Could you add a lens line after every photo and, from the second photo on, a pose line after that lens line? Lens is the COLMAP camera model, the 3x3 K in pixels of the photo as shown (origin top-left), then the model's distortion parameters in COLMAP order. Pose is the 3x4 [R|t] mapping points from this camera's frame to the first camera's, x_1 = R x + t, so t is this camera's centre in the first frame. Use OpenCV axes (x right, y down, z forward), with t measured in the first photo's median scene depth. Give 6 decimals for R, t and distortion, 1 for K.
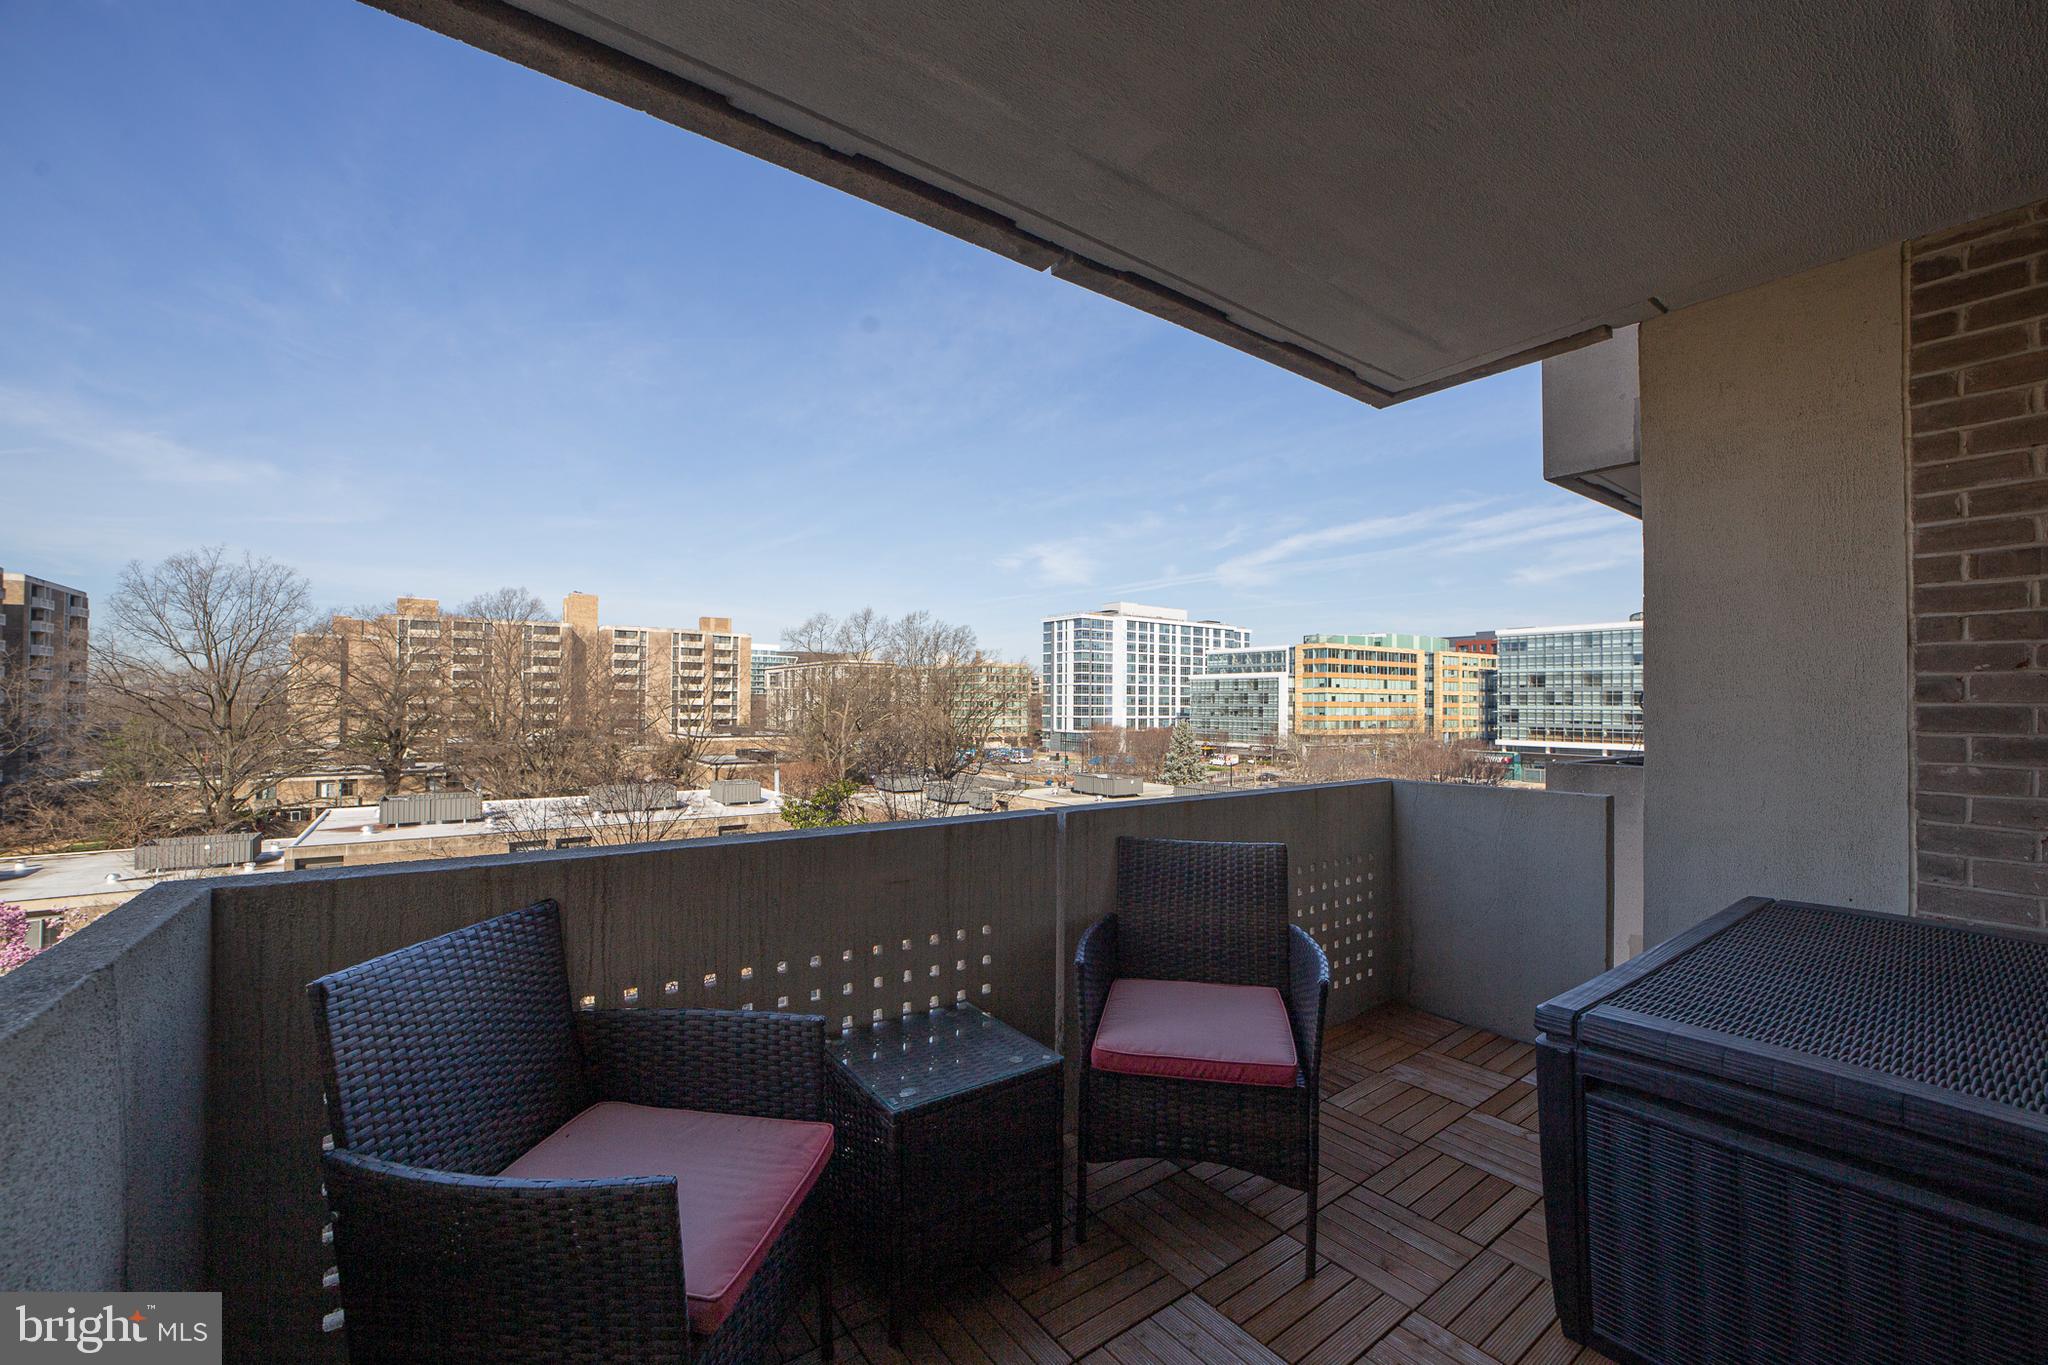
lens RADIAL K [[836.3, 0, 1025.1], [0, 836.3, 707.9], [0, 0, 1]] dist [-0.029916, 0.000449]
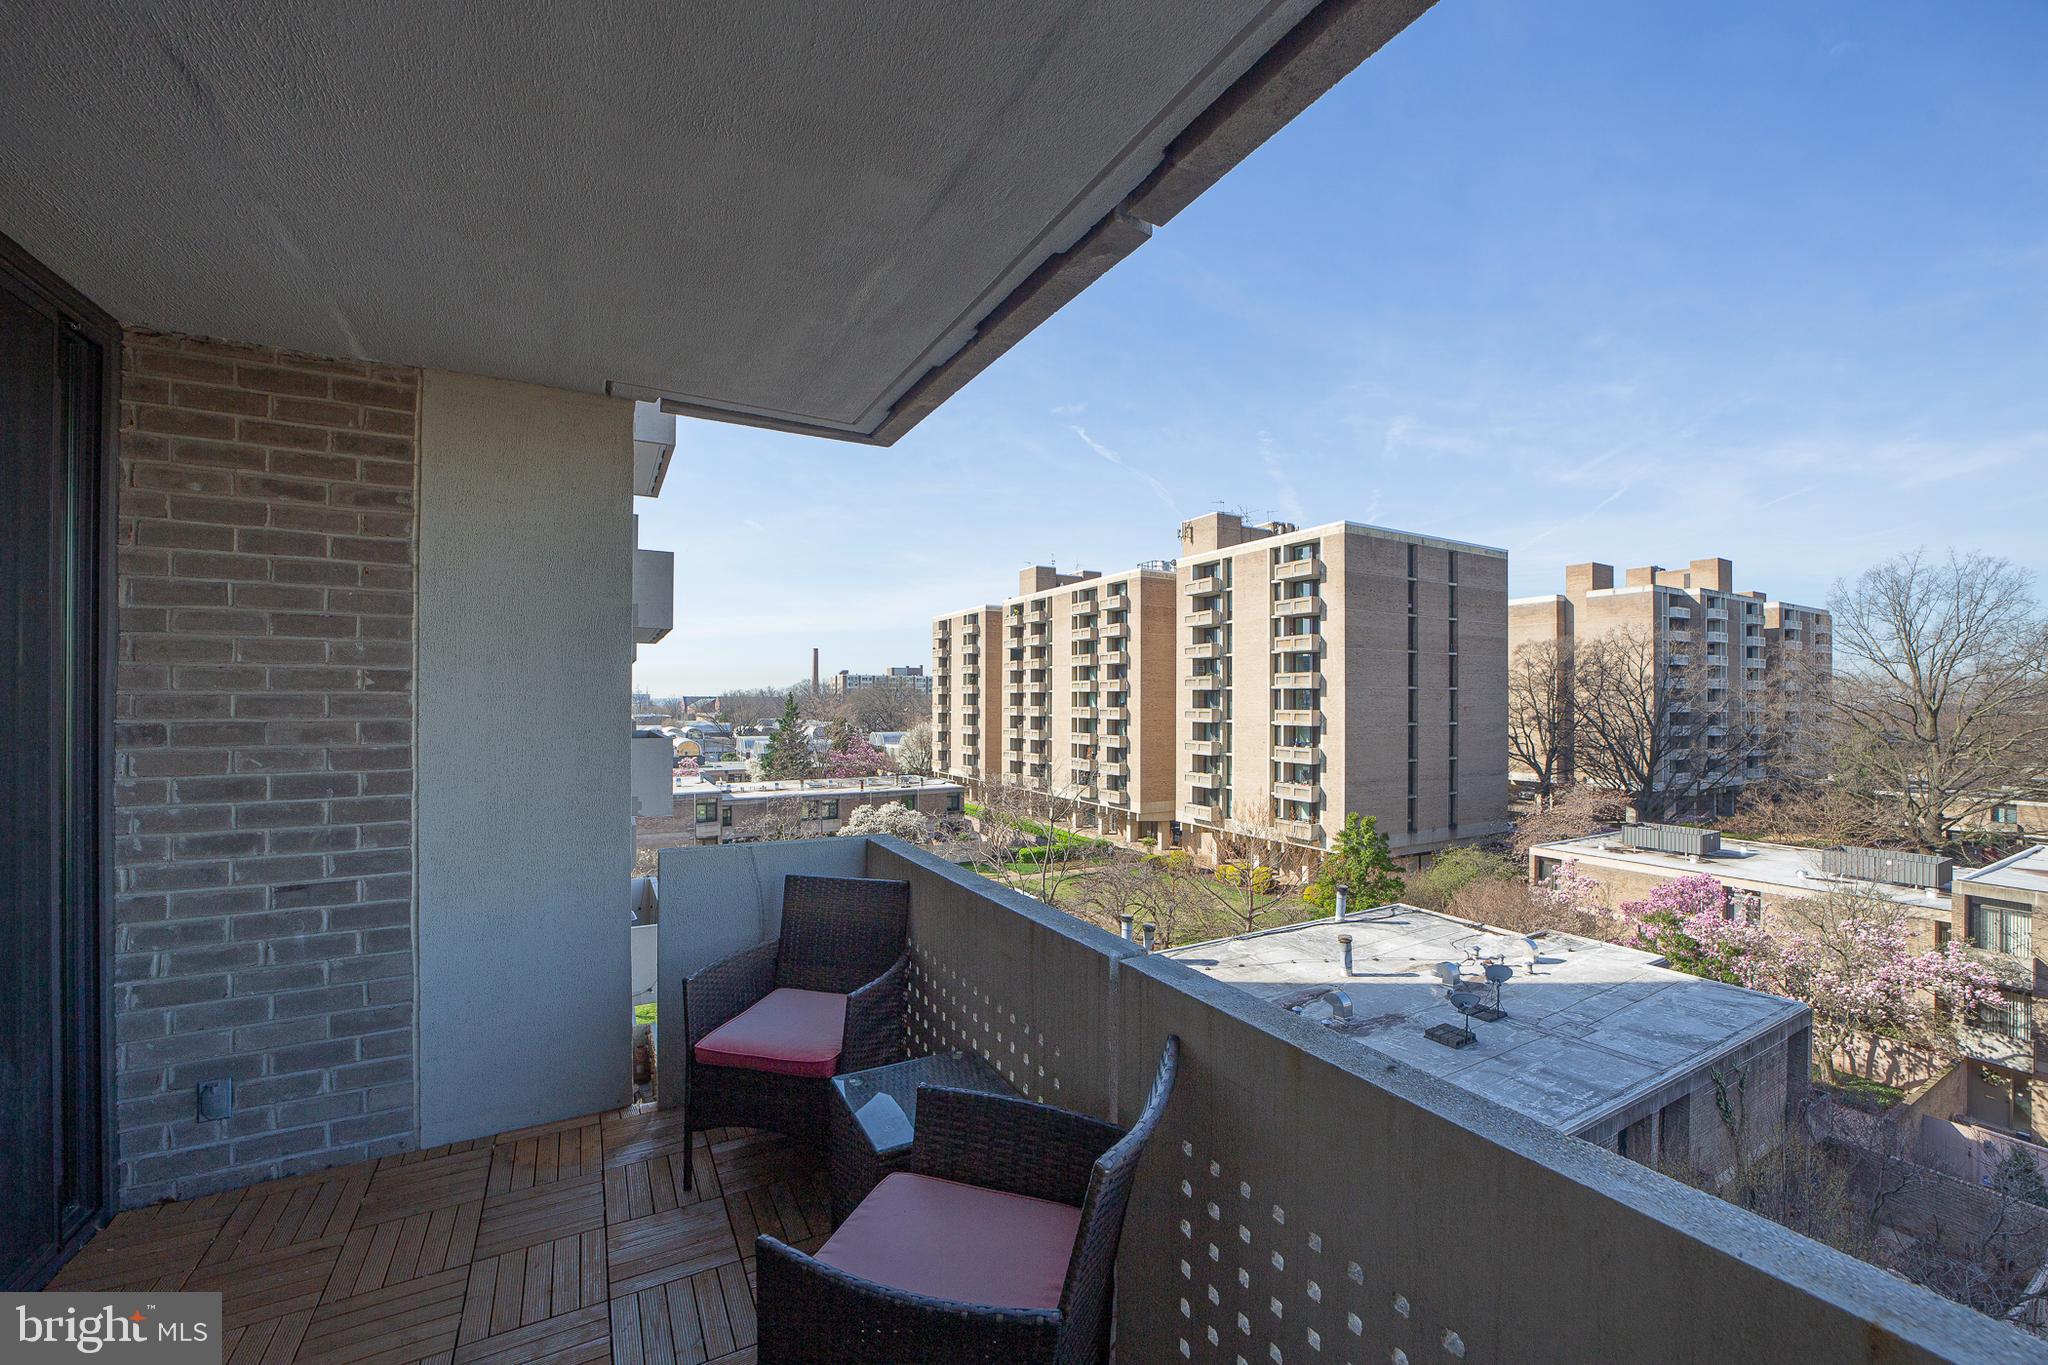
lens RADIAL K [[814.2, 0, 1023.1], [0, 814.2, 698.0], [0, 0, 1]] dist [-0.028954, 0.000315]
pose [[-0.143732, -0.012575, -0.989537, 0.068269], [-0.004713, 0.999917, -0.012022, -0.008398], [0.989605, 0.002936, -0.143779, 0.089016]]
